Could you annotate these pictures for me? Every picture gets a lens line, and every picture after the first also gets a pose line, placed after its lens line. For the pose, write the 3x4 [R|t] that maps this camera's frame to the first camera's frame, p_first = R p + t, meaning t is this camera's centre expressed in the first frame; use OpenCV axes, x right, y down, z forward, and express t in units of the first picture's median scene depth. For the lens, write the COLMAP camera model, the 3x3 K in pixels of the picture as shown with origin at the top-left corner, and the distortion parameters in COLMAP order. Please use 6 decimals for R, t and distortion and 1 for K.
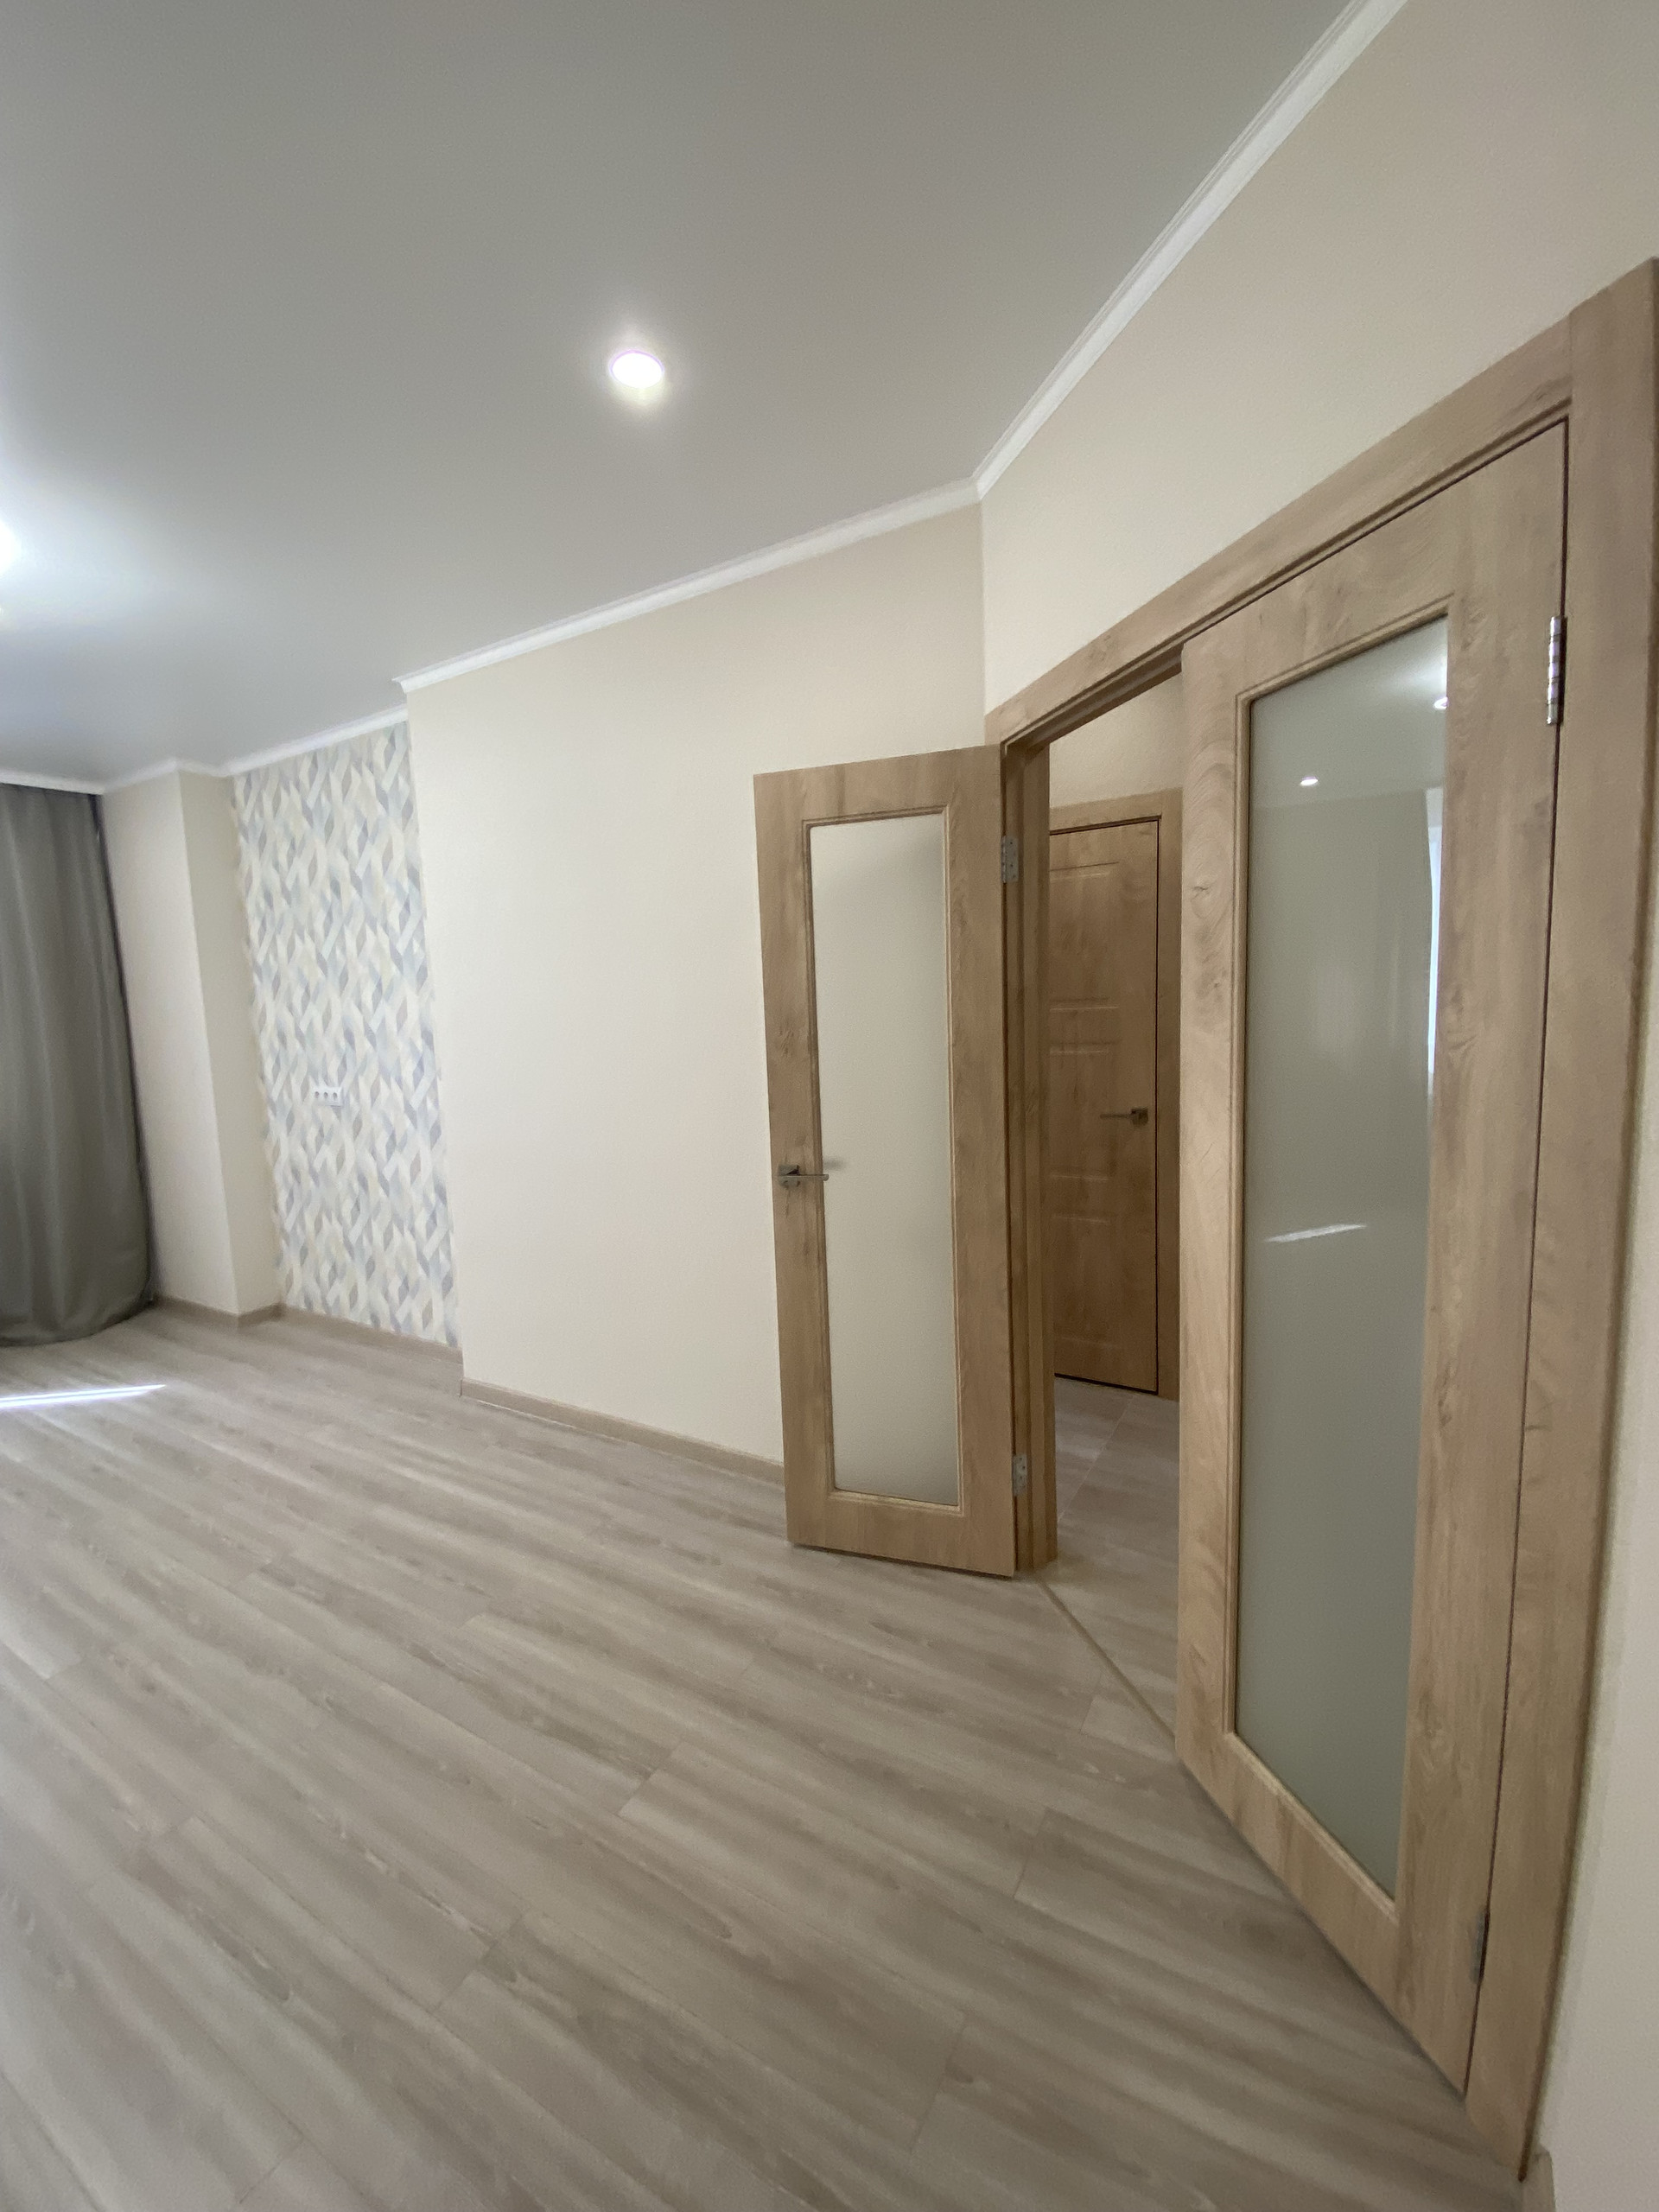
lens RADIAL K [[894.6, 0, 840.9], [0, 894.6, 1101.6], [0, 0, 1]] dist [0.010224, -0.016162]
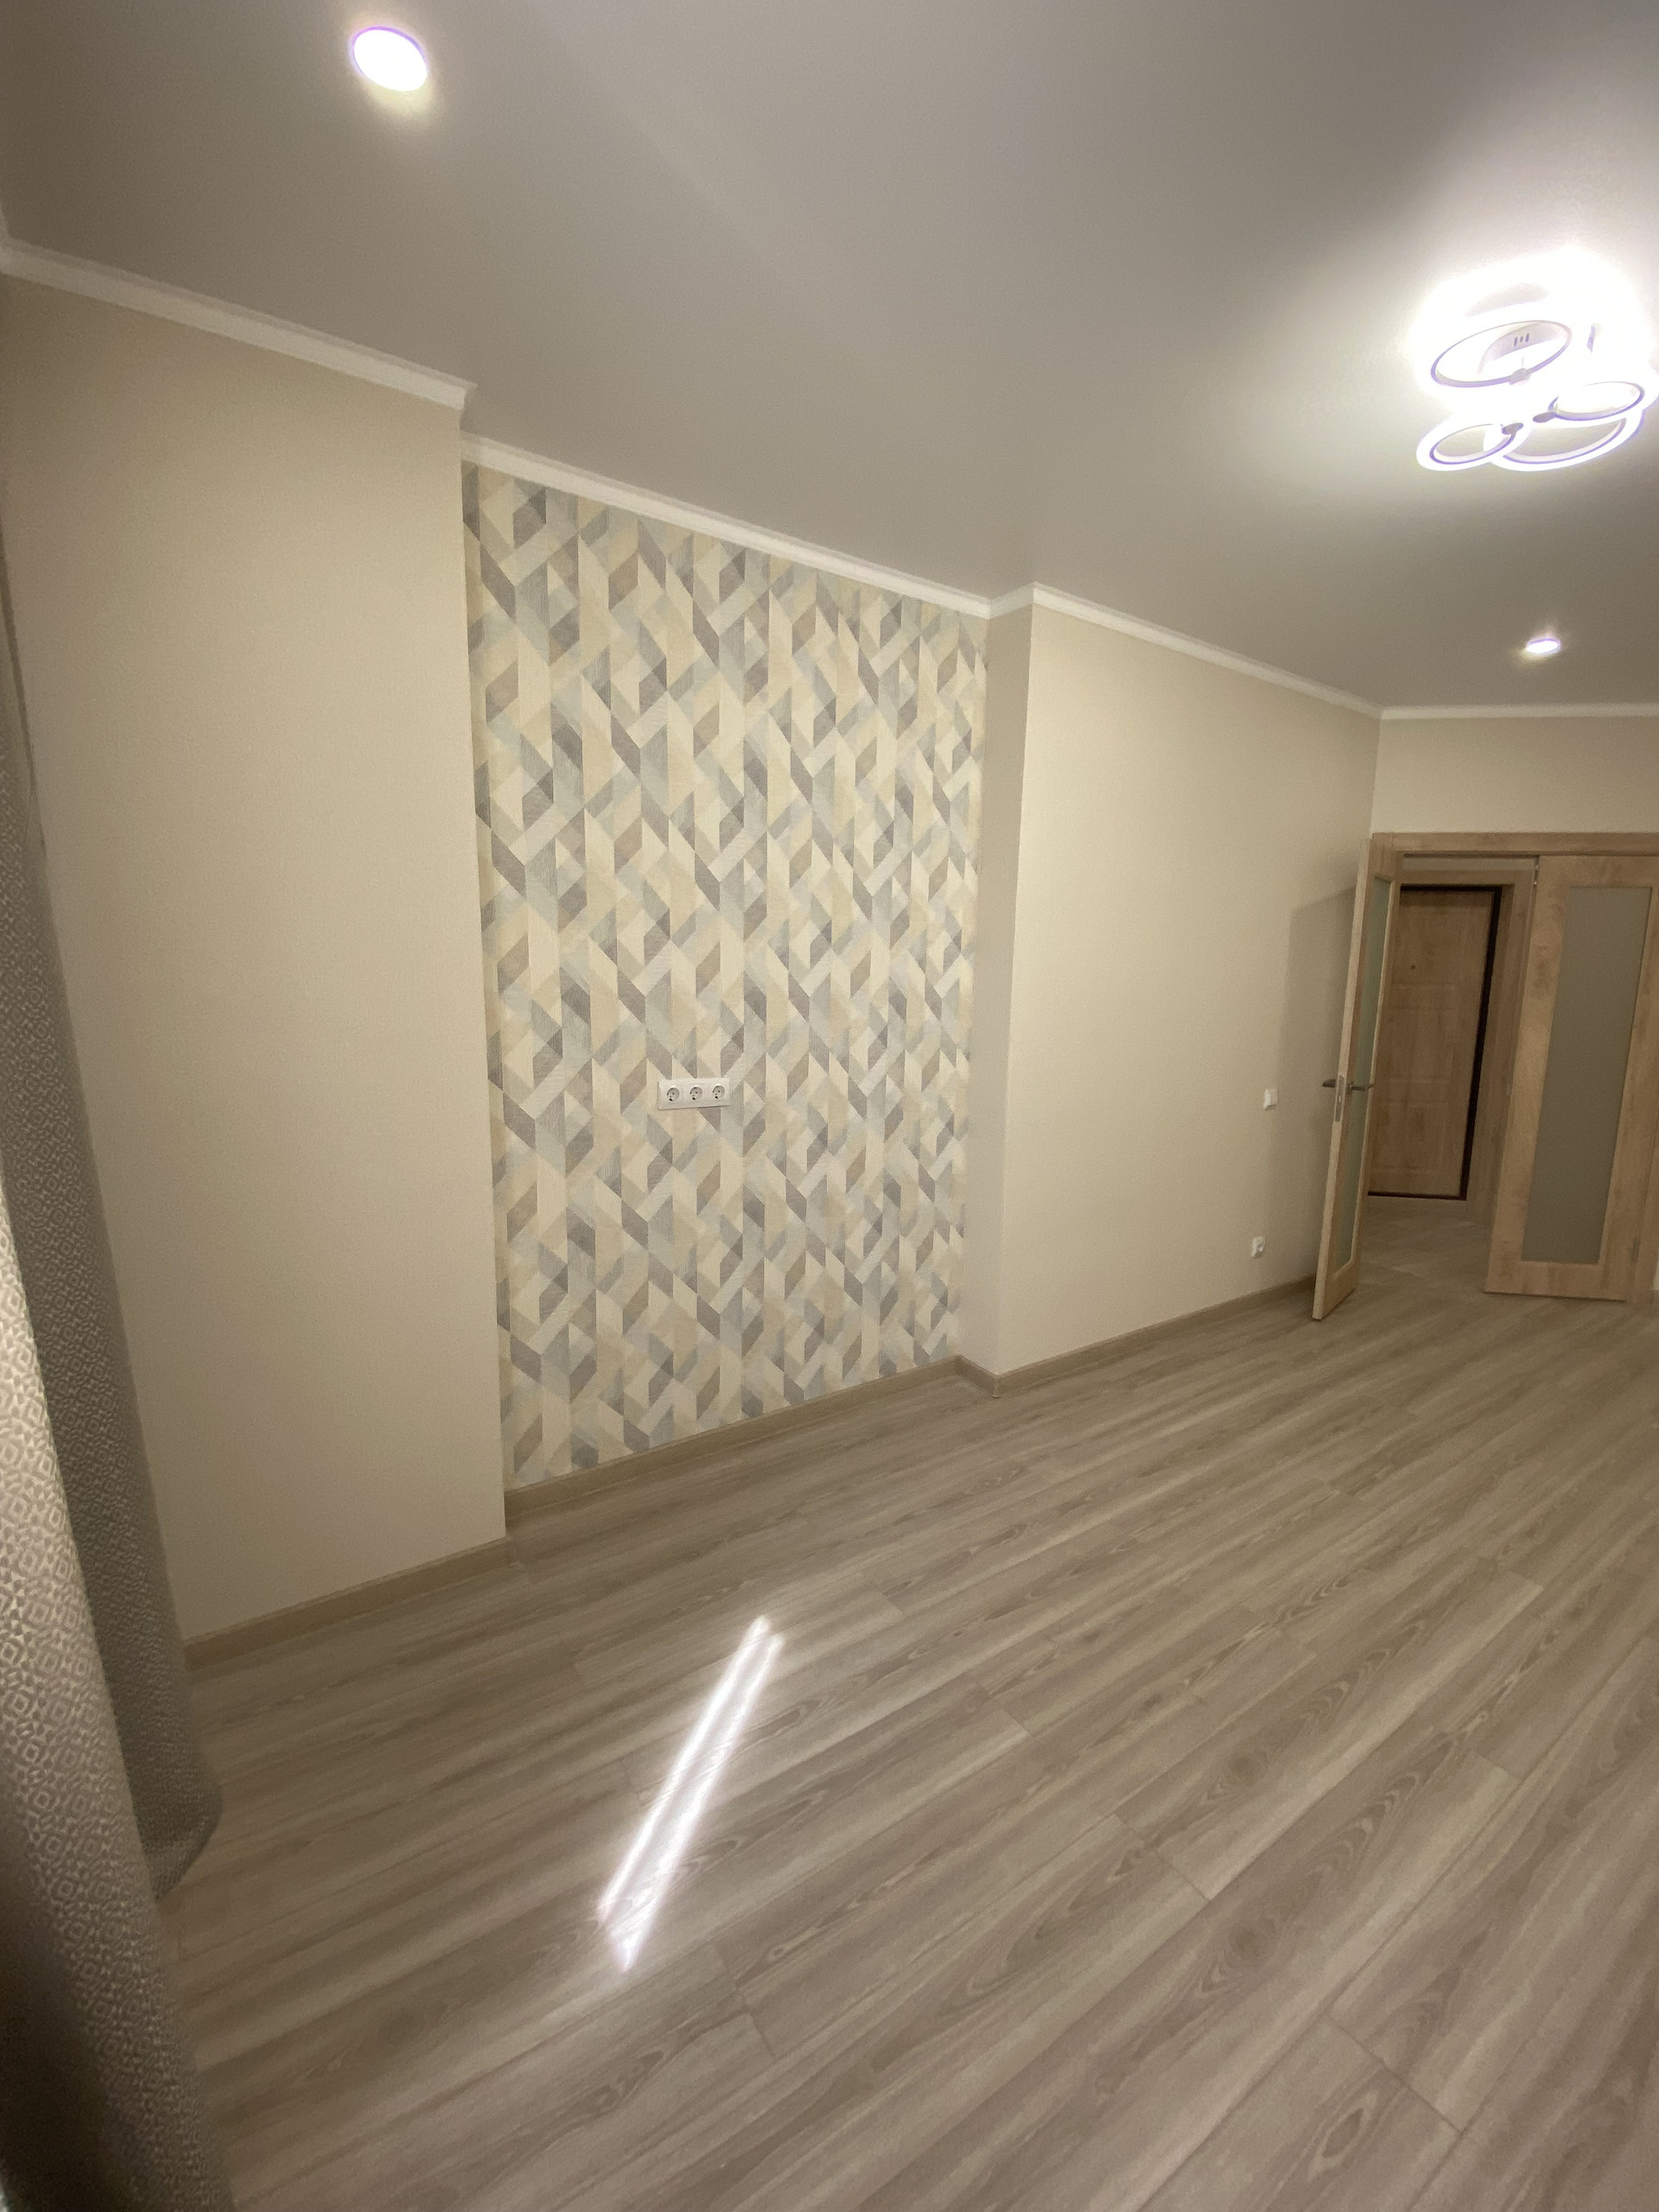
lens RADIAL K [[894.6, 0, 826.4], [0, 894.6, 1097.3], [0, 0, 1]] dist [0.010224, -0.016162]
pose [[0.441330, -0.084972, 0.893313, -1.510253], [0.067197, 0.995841, 0.061527, -0.048958], [-0.894825, 0.032874, 0.445205, 0.875212]]
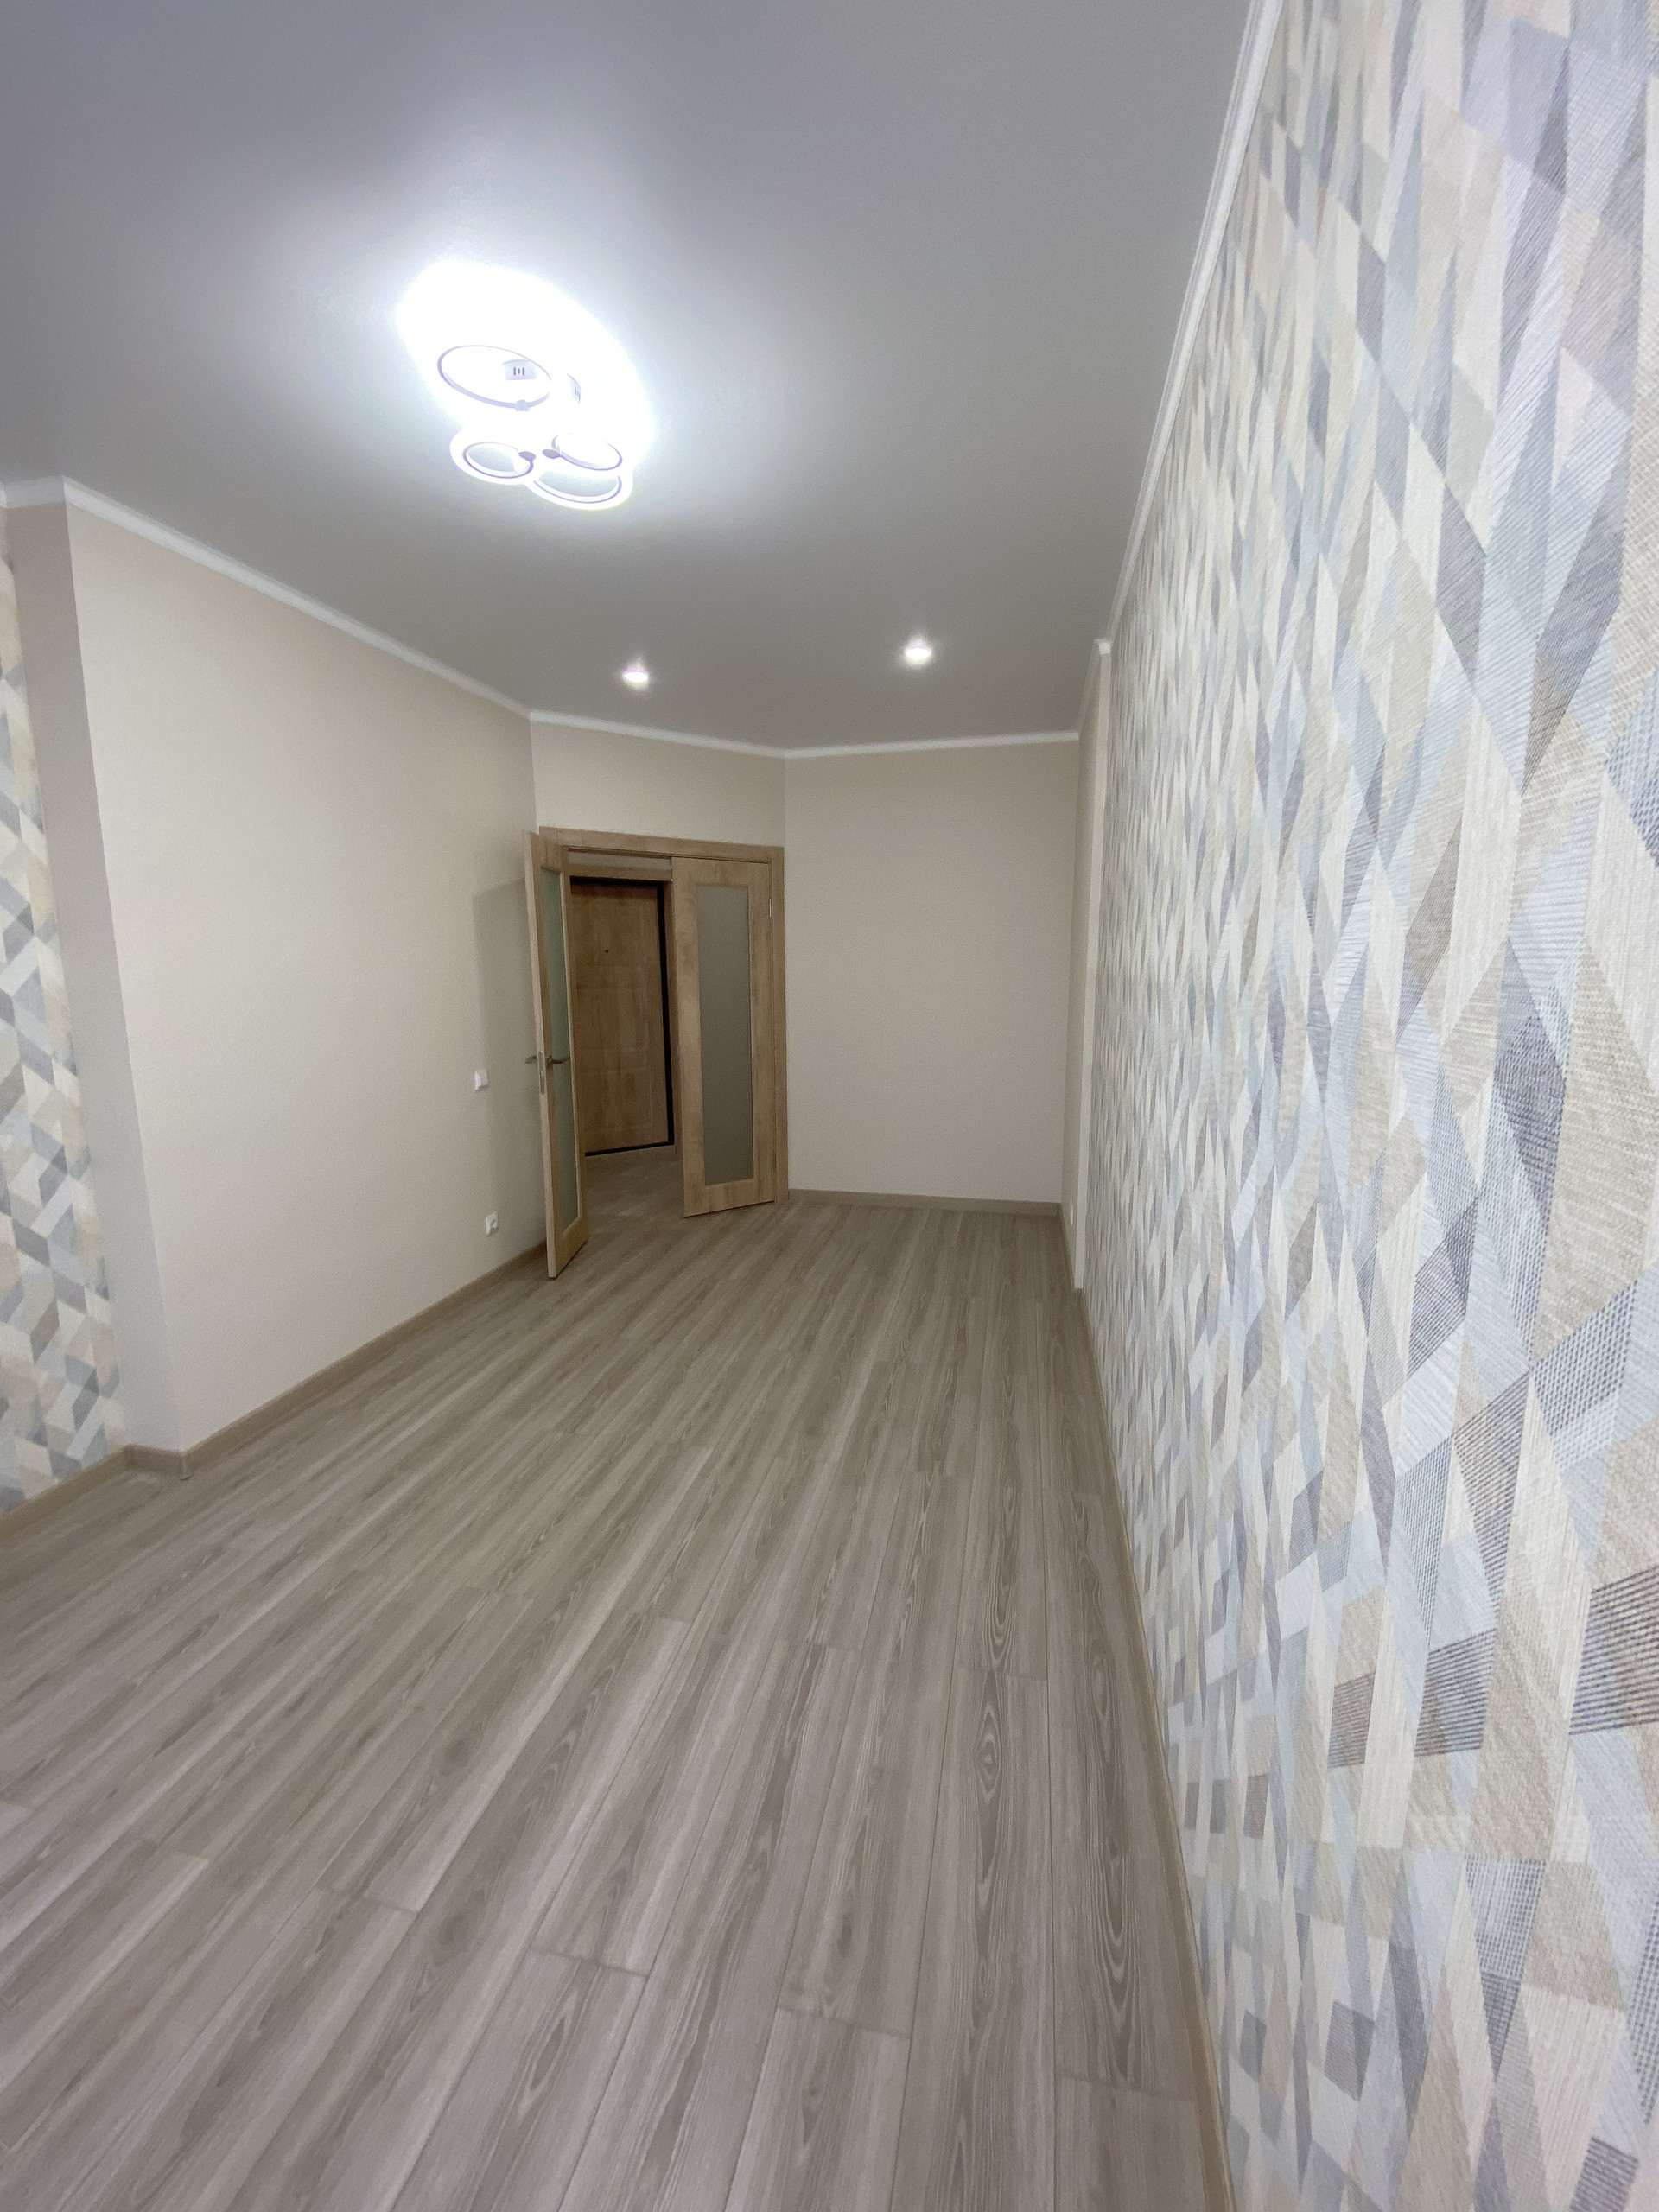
lens RADIAL K [[894.6, 0, 830.4], [0, 894.6, 1097.9], [0, 0, 1]] dist [0.010224, -0.016162]
pose [[-0.310646, -0.106650, 0.944524, -1.487136], [0.125489, 0.980386, 0.151971, -0.034381], [-0.942206, 0.165737, -0.291170, 0.777507]]
